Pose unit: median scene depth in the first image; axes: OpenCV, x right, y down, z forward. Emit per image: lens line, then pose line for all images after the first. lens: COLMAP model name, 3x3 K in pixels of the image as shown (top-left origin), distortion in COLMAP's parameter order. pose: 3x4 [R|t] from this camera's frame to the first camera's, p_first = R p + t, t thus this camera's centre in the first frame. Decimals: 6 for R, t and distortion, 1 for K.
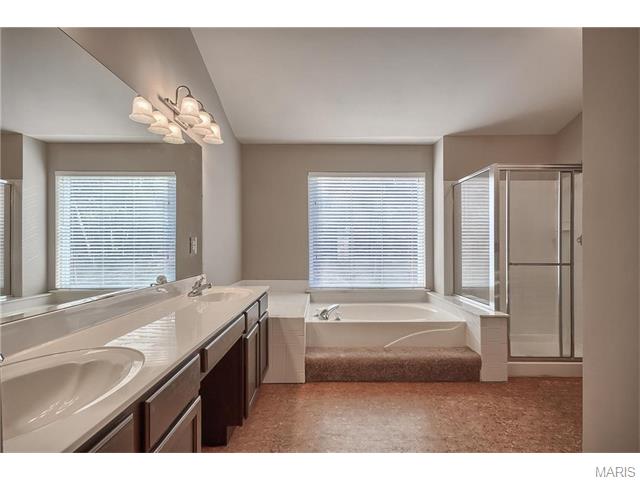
lens RADIAL K [[297.1, 0, 320.1], [0, 297.1, 243.5], [0, 0, 1]] dist [0.009666, 0.002800]
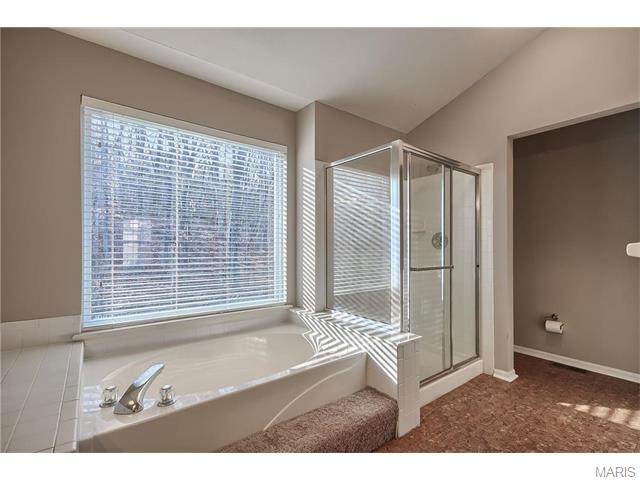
lens RADIAL K [[297.1, 0, 322.5], [0, 297.1, 243.6], [0, 0, 1]] dist [0.009666, 0.002800]
pose [[0.788665, 0.013473, 0.614675, -0.031562], [-0.013038, 0.999902, -0.005188, 0.004690], [-0.614684, -0.003923, 0.788763, 0.398798]]
